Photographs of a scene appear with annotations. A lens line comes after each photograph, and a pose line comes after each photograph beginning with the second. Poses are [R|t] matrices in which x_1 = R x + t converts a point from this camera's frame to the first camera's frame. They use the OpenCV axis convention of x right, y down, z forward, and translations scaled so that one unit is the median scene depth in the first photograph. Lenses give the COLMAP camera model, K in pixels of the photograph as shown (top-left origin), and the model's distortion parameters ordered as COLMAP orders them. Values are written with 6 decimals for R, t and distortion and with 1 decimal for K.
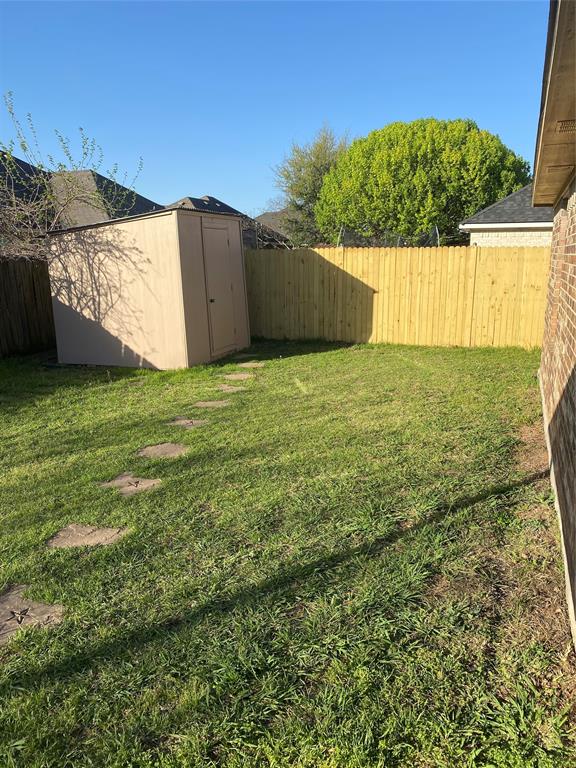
lens RADIAL K [[584.6, 0, 288.0], [0, 584.6, 386.8], [0, 0, 1]] dist [0.006966, -0.011038]
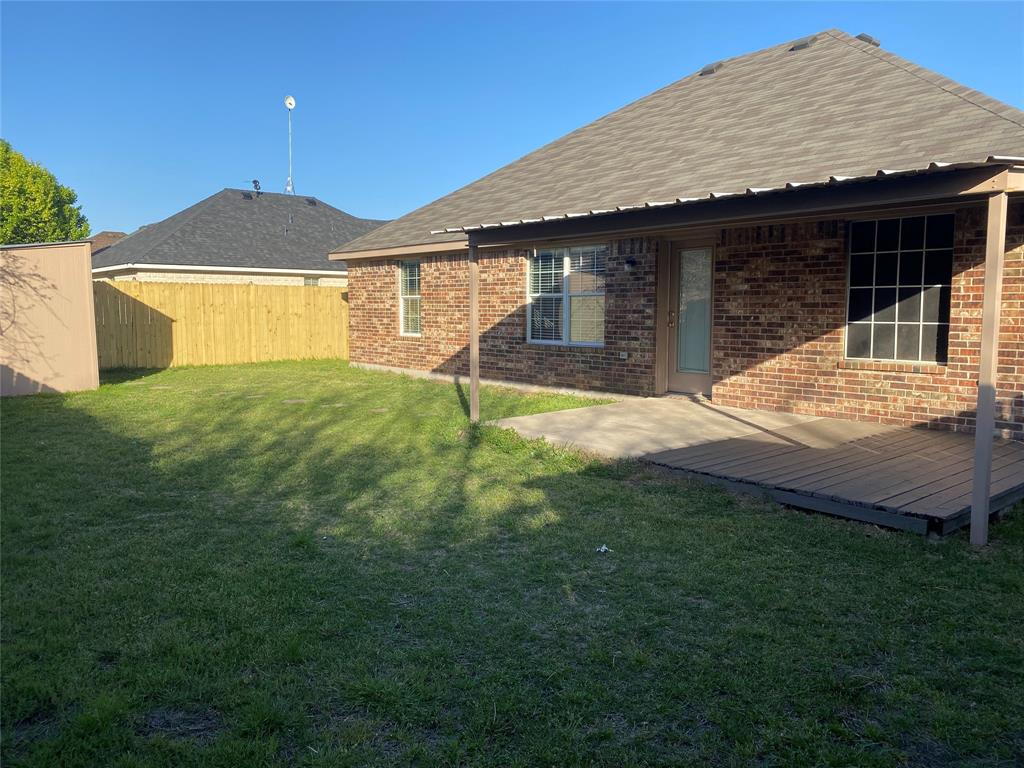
lens RADIAL K [[779.4, 0, 513.7], [0, 779.4, 382.8], [0, 0, 1]] dist [0.006966, -0.011038]
pose [[0.478351, -0.076056, 0.874869, -1.011144], [0.176906, 0.984164, -0.011169, 0.102761], [-0.860165, 0.160112, 0.484231, -0.317186]]
